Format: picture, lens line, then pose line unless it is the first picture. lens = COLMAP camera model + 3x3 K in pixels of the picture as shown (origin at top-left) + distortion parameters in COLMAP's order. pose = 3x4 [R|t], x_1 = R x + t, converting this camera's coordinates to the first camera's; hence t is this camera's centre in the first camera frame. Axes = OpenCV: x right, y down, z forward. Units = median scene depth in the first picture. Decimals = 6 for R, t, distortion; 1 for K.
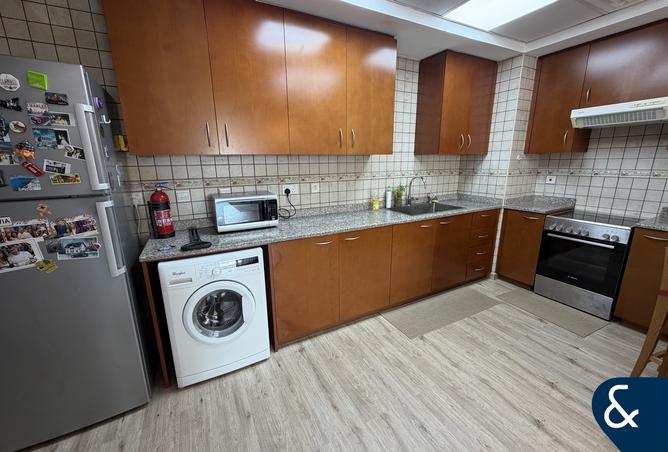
lens RADIAL K [[272.0, 0, 334.0], [0, 272.0, 226.0], [0, 0, 1]] dist [-0.000149, -0.000009]
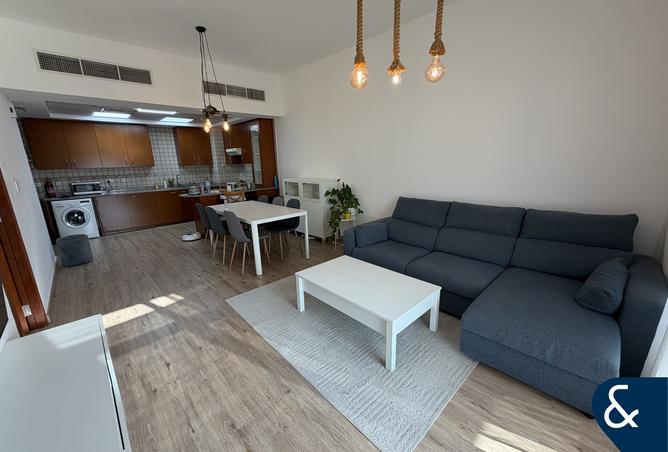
lens RADIAL K [[264.3, 0, 334.0], [0, 264.3, 226.0], [0, 0, 1]] dist [0.000188, 0.000053]
pose [[0.959490, -0.083633, 0.269044, 1.375063], [0.083916, 0.996418, 0.010471, 0.526459], [-0.268956, 0.012530, 0.963071, -2.342874]]
